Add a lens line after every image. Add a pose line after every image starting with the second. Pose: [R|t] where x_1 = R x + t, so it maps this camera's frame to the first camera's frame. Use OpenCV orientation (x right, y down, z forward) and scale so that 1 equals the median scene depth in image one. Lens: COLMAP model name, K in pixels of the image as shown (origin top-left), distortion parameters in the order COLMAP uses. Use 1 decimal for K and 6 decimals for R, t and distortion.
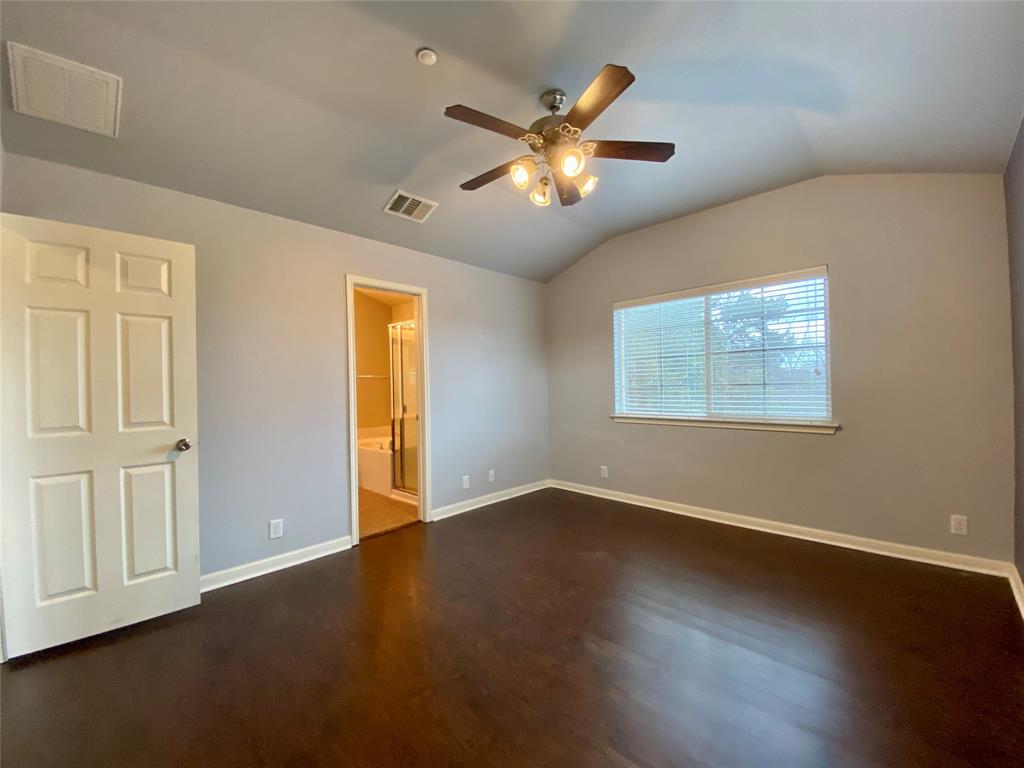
lens RADIAL K [[412.4, 0, 513.5], [0, 412.4, 383.5], [0, 0, 1]] dist [0.025341, -0.022707]
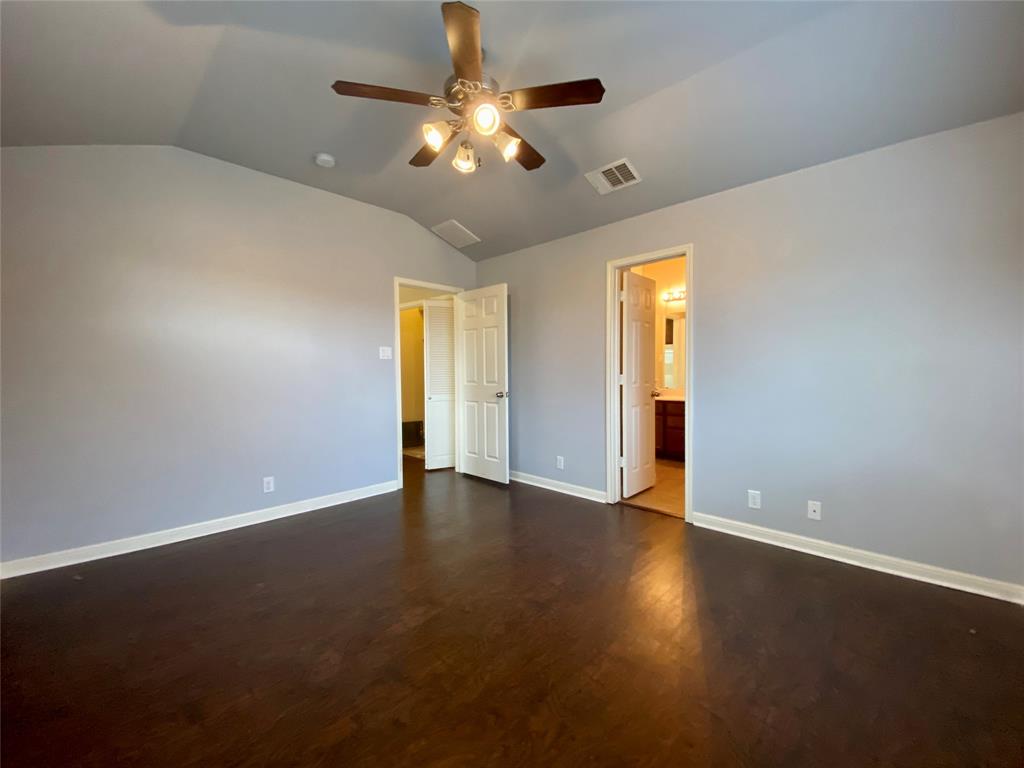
lens RADIAL K [[412.4, 0, 513.5], [0, 412.4, 383.5], [0, 0, 1]] dist [0.025341, -0.022707]
pose [[-0.003731, 0.049945, -0.998745, 1.022350], [0.010594, 0.998698, 0.049903, 0.006715], [0.999937, -0.010394, -0.004256, 1.047185]]
